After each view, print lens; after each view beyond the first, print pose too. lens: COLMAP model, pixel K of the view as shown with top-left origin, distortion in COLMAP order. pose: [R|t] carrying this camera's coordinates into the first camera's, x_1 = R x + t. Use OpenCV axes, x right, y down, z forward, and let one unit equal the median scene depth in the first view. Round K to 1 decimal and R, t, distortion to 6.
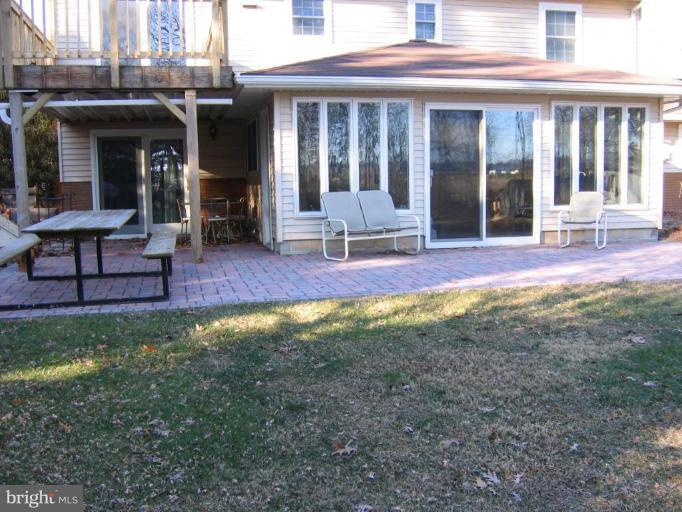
lens RADIAL K [[740.8, 0, 341.0], [0, 740.8, 265.4], [0, 0, 1]] dist [-0.111158, 0.010799]
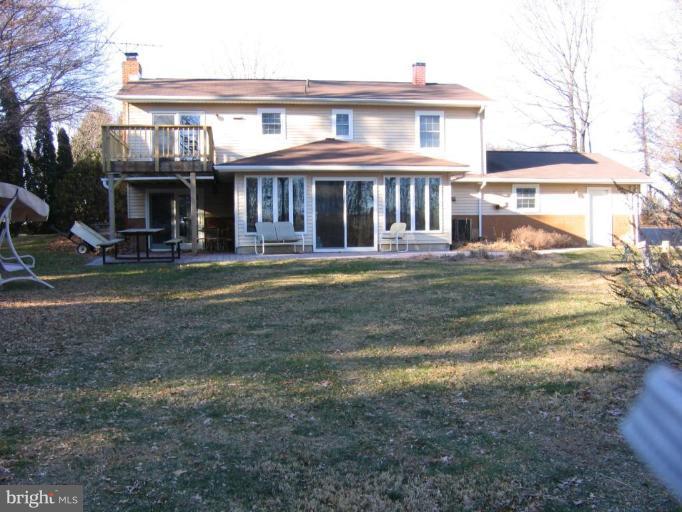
lens RADIAL K [[740.8, 0, 341.0], [0, 740.8, 265.4], [0, 0, 1]] dist [-0.111158, 0.010799]
pose [[0.997345, 0.010560, -0.072054, 0.329131], [-0.015301, 0.997730, -0.065573, 0.139005], [0.071198, 0.066501, 0.995243, -0.925373]]
